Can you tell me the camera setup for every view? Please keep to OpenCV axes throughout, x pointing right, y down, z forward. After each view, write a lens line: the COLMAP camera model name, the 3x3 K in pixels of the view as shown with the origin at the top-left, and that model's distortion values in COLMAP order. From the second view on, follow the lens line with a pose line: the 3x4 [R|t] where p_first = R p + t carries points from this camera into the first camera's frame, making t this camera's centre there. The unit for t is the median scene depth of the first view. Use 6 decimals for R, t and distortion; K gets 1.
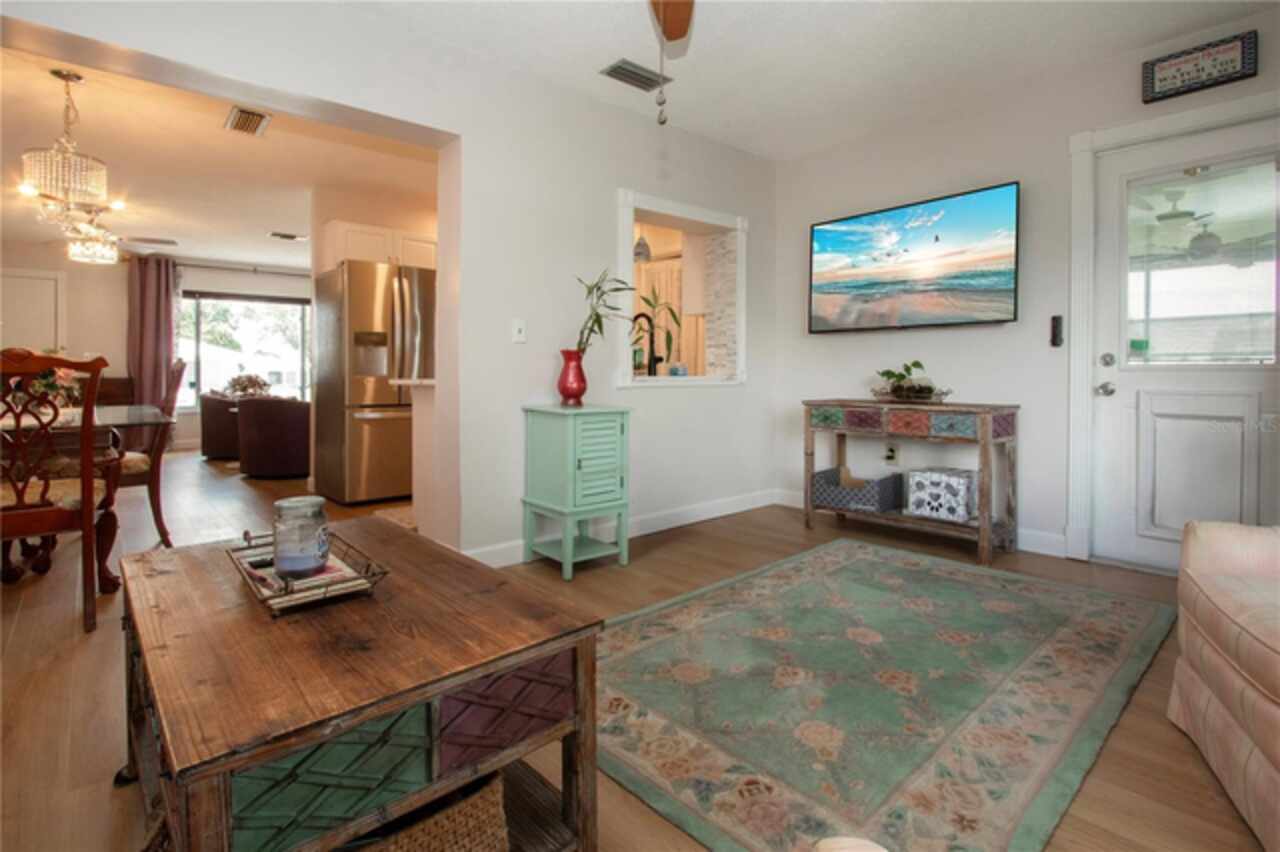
lens RADIAL K [[644.9, 0, 668.6], [0, 644.9, 369.7], [0, 0, 1]] dist [0.023544, 0.000018]
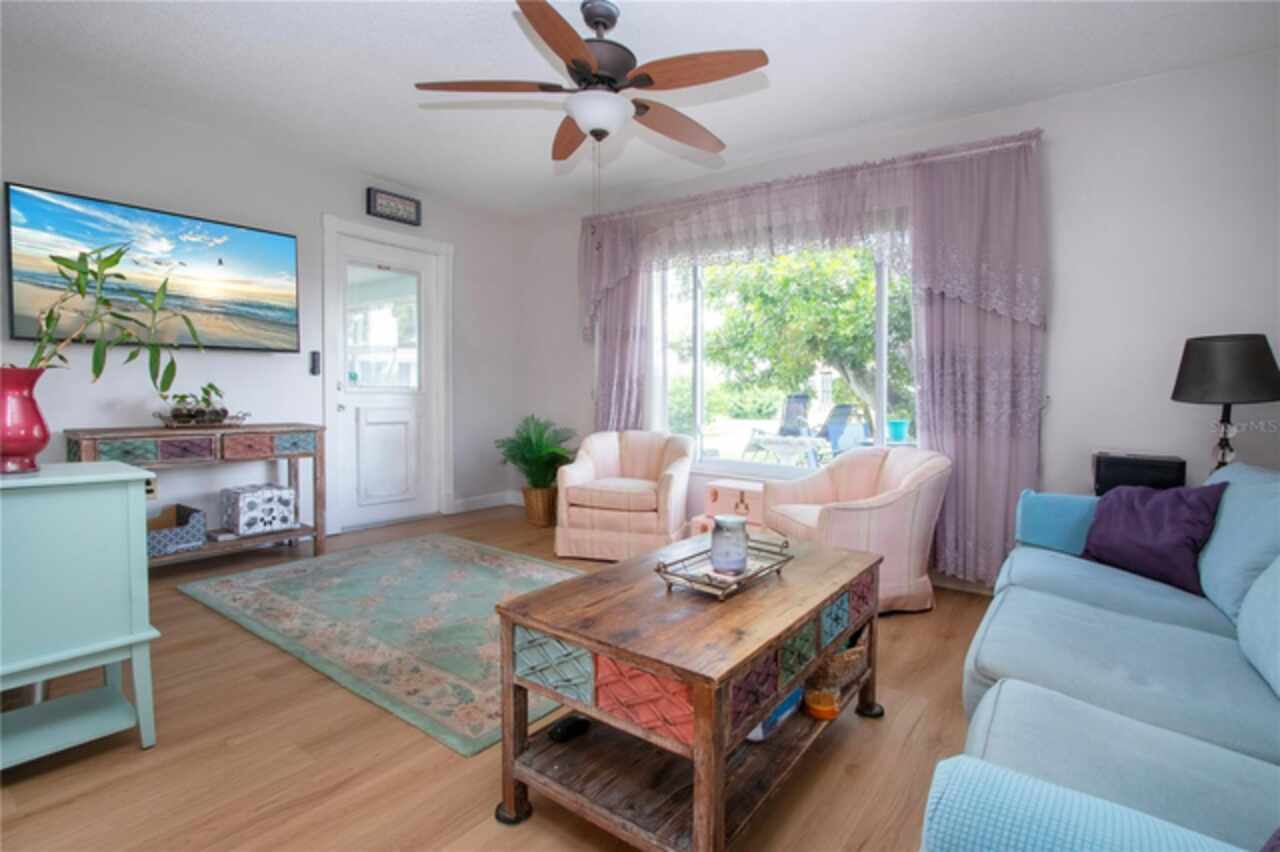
lens RADIAL K [[656.7, 0, 639.5], [0, 656.7, 383.0], [0, 0, 1]] dist [-0.014807, 0.000377]
pose [[-0.172302, 0.002638, 0.985041, -0.743079], [-0.022409, 0.999727, -0.006597, -0.023813], [-0.984789, -0.023210, -0.172196, 0.567867]]
